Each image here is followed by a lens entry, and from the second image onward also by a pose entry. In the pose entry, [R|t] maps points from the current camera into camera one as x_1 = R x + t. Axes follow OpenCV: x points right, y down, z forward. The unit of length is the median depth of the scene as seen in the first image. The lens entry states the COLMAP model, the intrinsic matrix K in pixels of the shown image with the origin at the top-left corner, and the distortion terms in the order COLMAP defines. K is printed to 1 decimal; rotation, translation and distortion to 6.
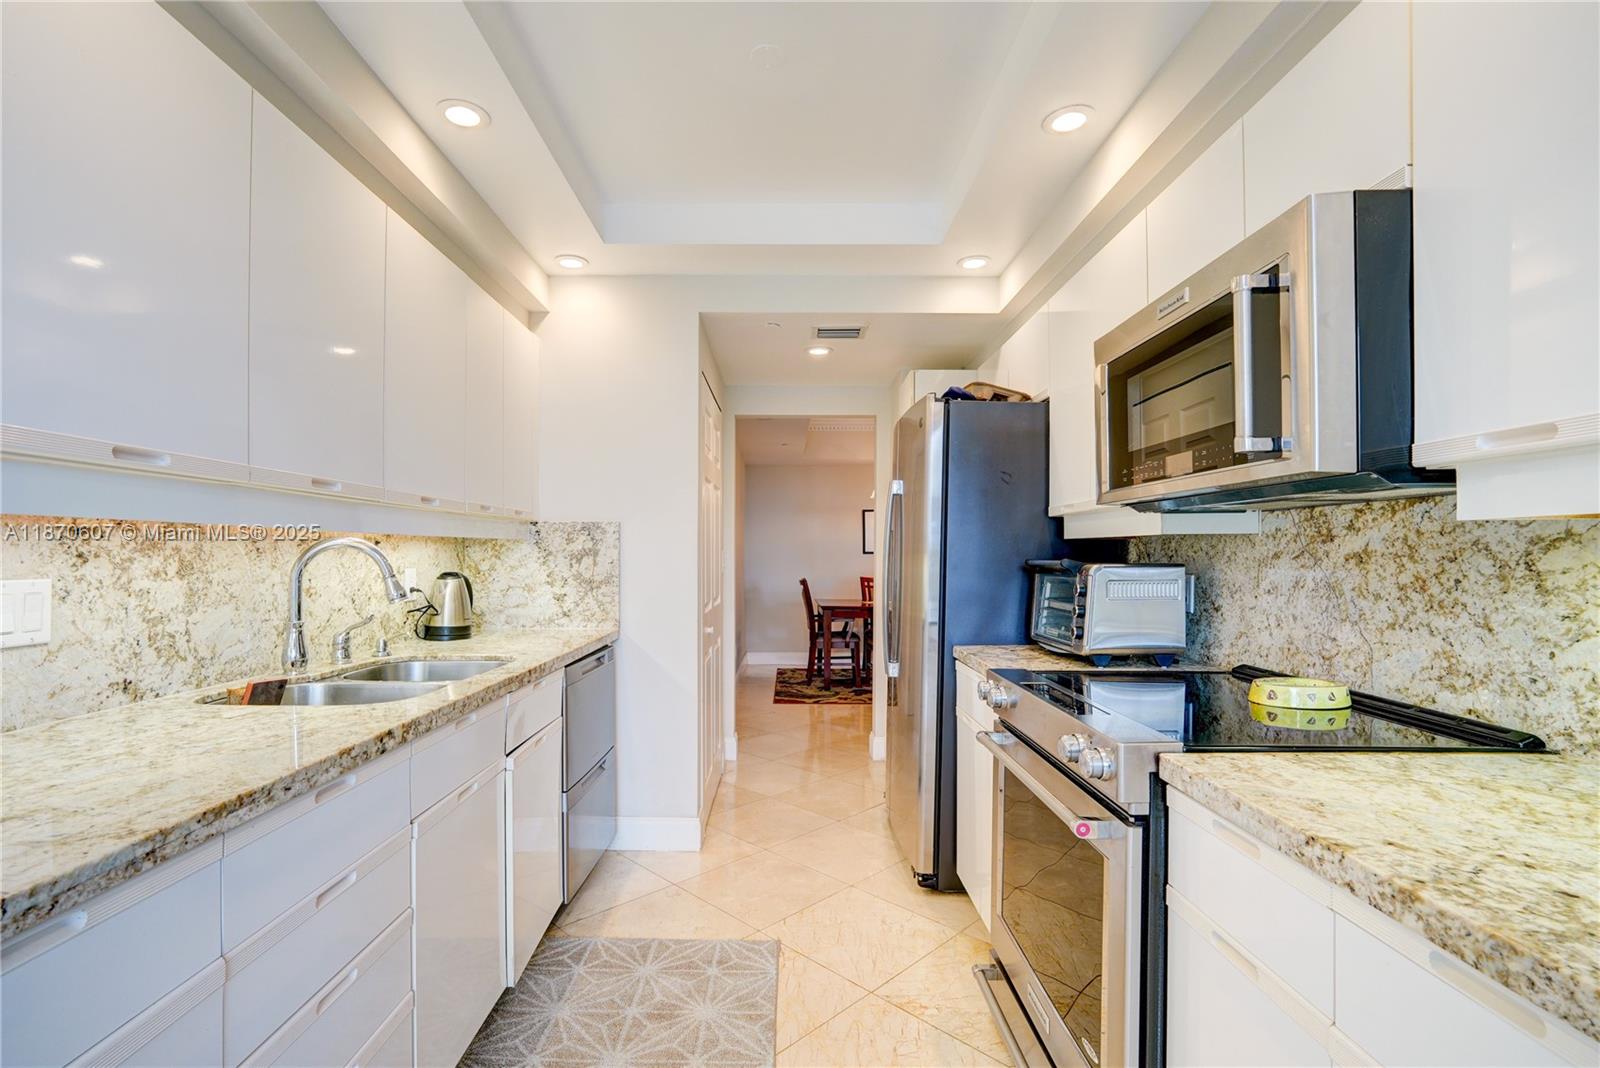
lens RADIAL K [[727.2, 0, 800.0], [0, 727.2, 534.0], [0, 0, 1]] dist [-0.001343, 0.000480]
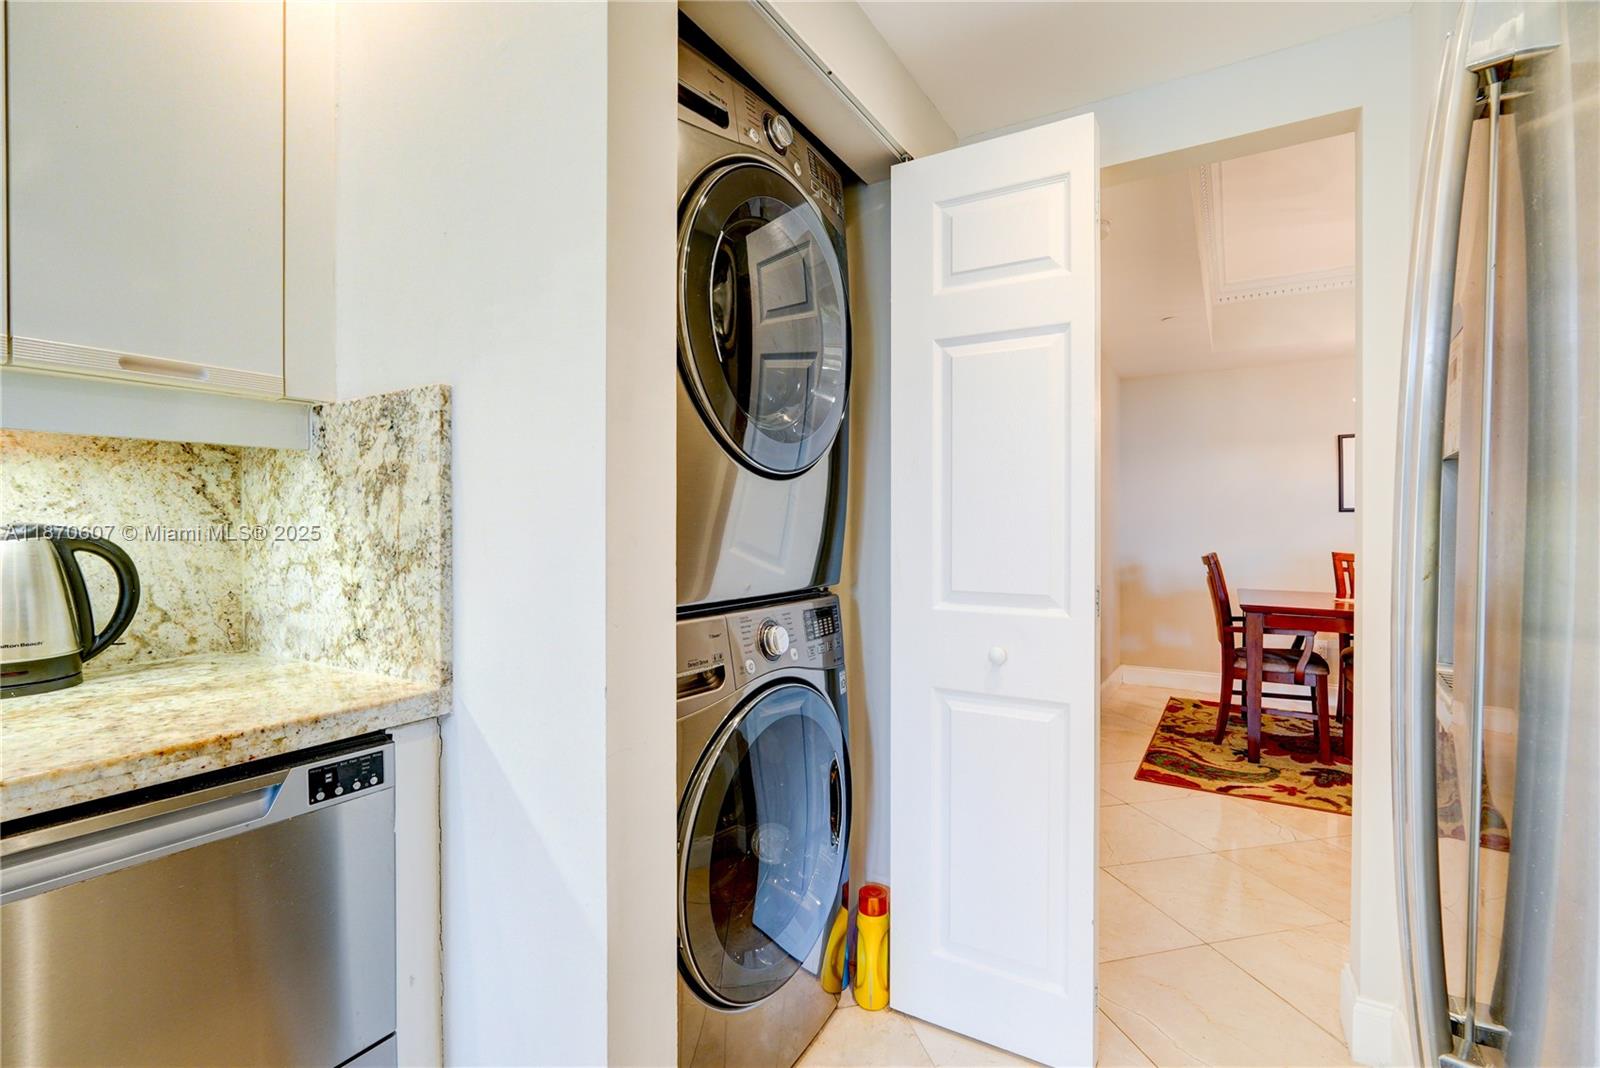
lens RADIAL K [[724.5, 0, 798.2], [0, 724.5, 526.6], [0, 0, 1]] dist [-0.029706, 0.000128]
pose [[0.842222, -0.002334, -0.539126, 0.036629], [0.018095, 0.999550, 0.023941, 0.020908], [0.538827, -0.029919, 0.841885, 0.357777]]
